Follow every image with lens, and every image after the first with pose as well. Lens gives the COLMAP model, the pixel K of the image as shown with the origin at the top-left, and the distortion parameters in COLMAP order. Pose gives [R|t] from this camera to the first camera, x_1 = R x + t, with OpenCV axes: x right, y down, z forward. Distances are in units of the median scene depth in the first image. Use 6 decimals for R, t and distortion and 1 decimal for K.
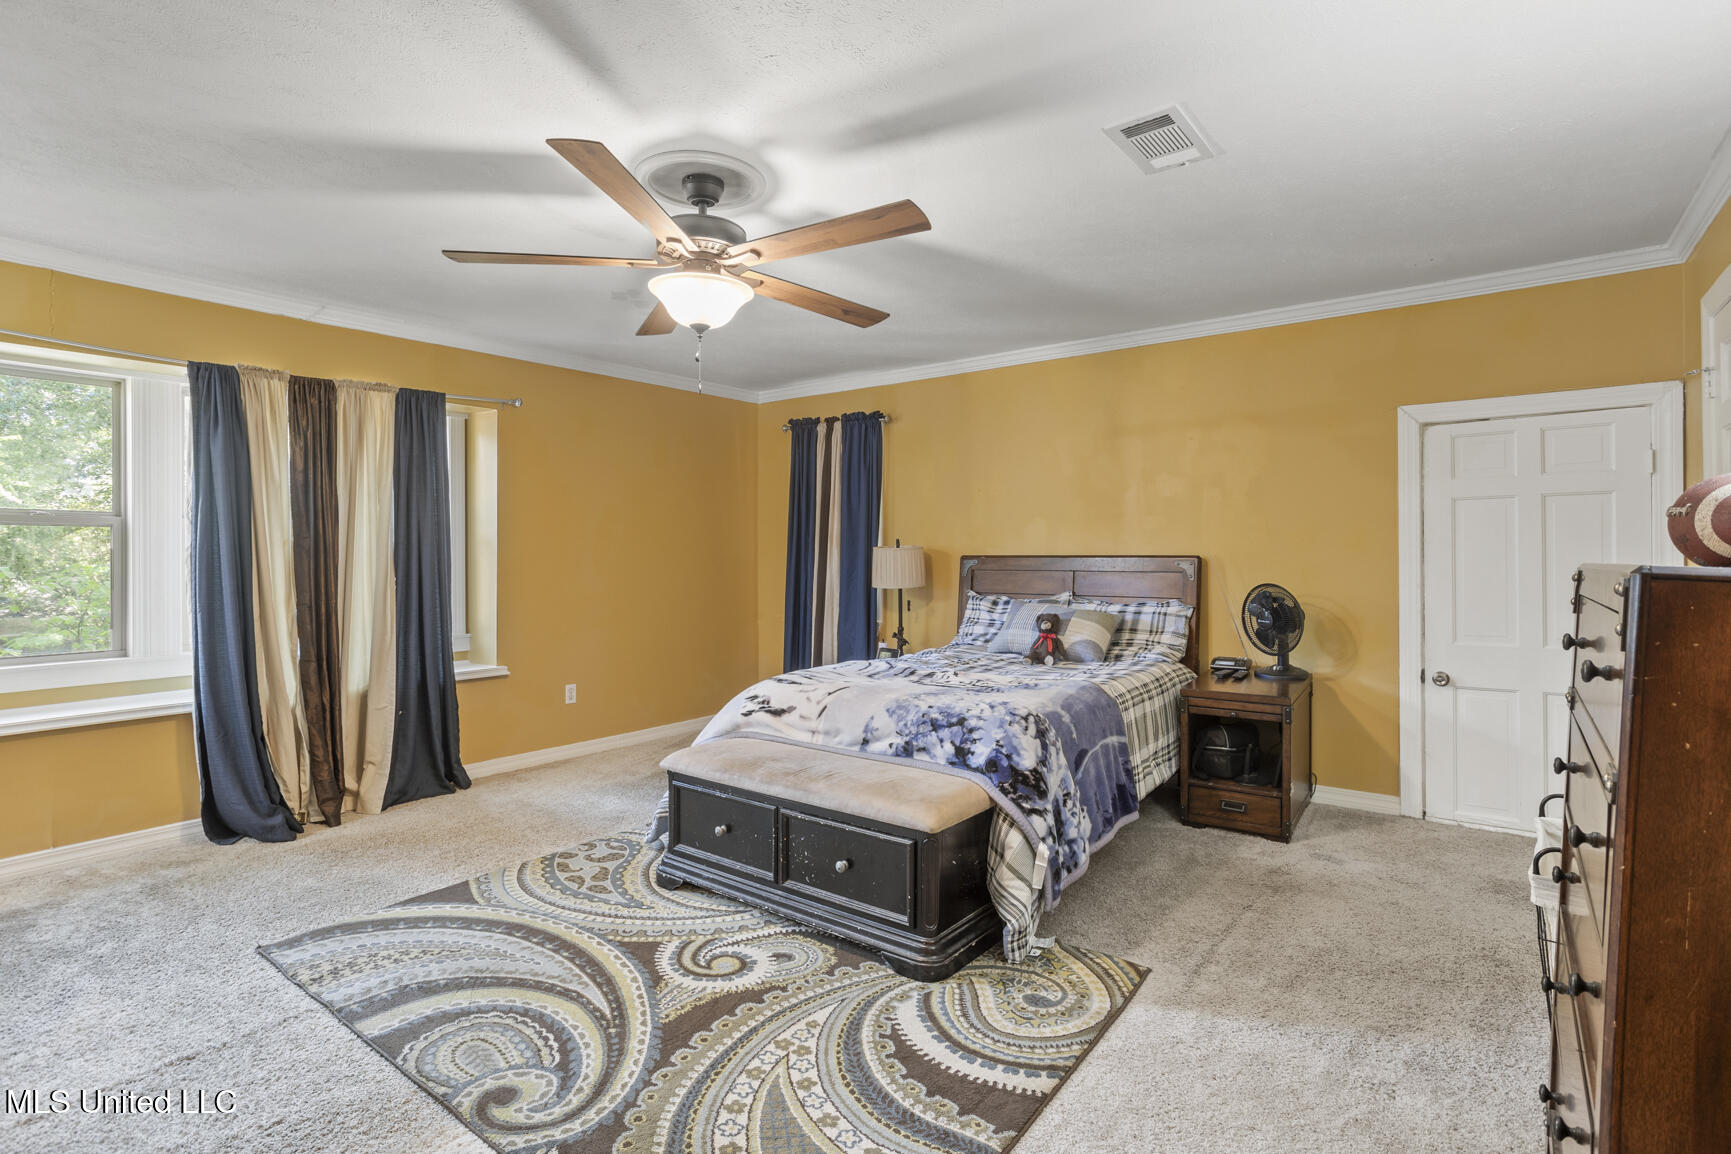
lens RADIAL K [[831.2, 0, 865.5], [0, 831.2, 577.0], [0, 0, 1]] dist [-0.012783, 0.000176]
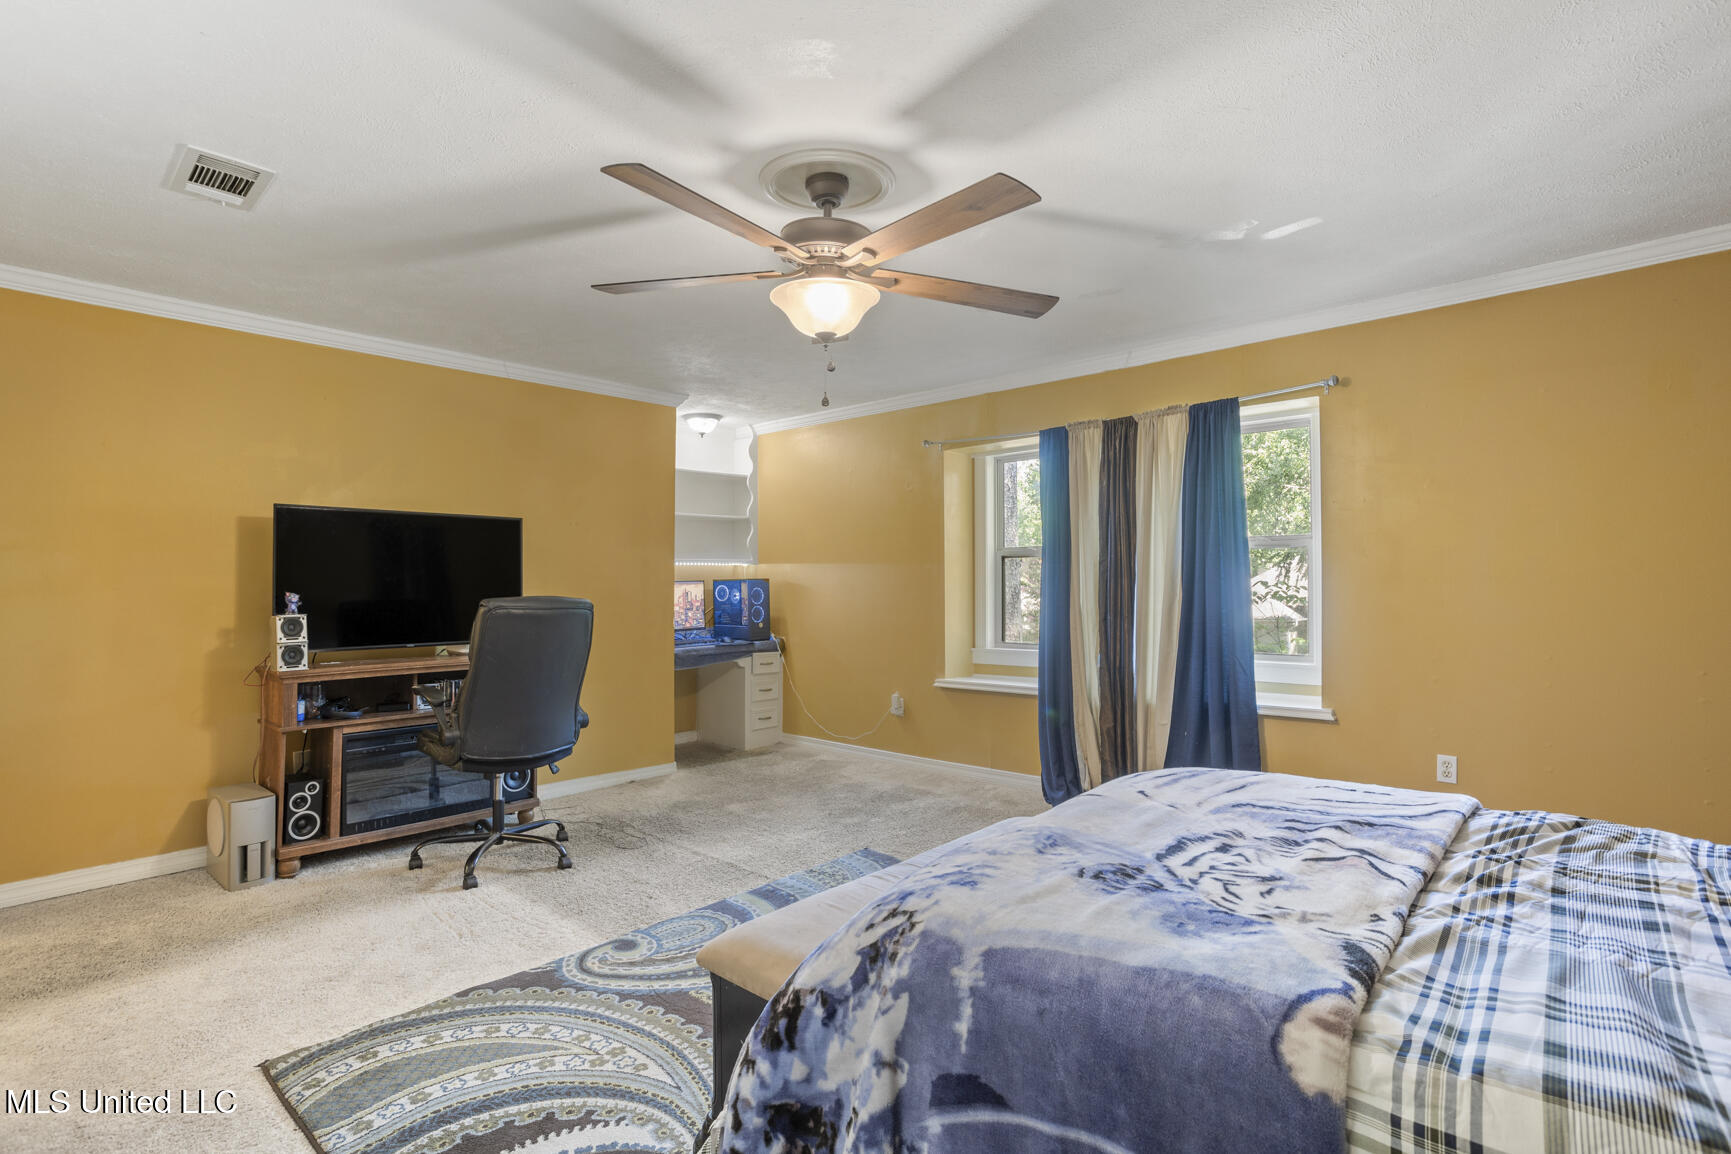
lens RADIAL K [[831.2, 0, 865.5], [0, 831.2, 577.0], [0, 0, 1]] dist [-0.012783, 0.000176]
pose [[-0.075229, -0.005426, -0.997151, 0.689570], [-0.011268, 0.999926, -0.004591, -0.022310], [0.997103, 0.010891, -0.075285, 1.041997]]
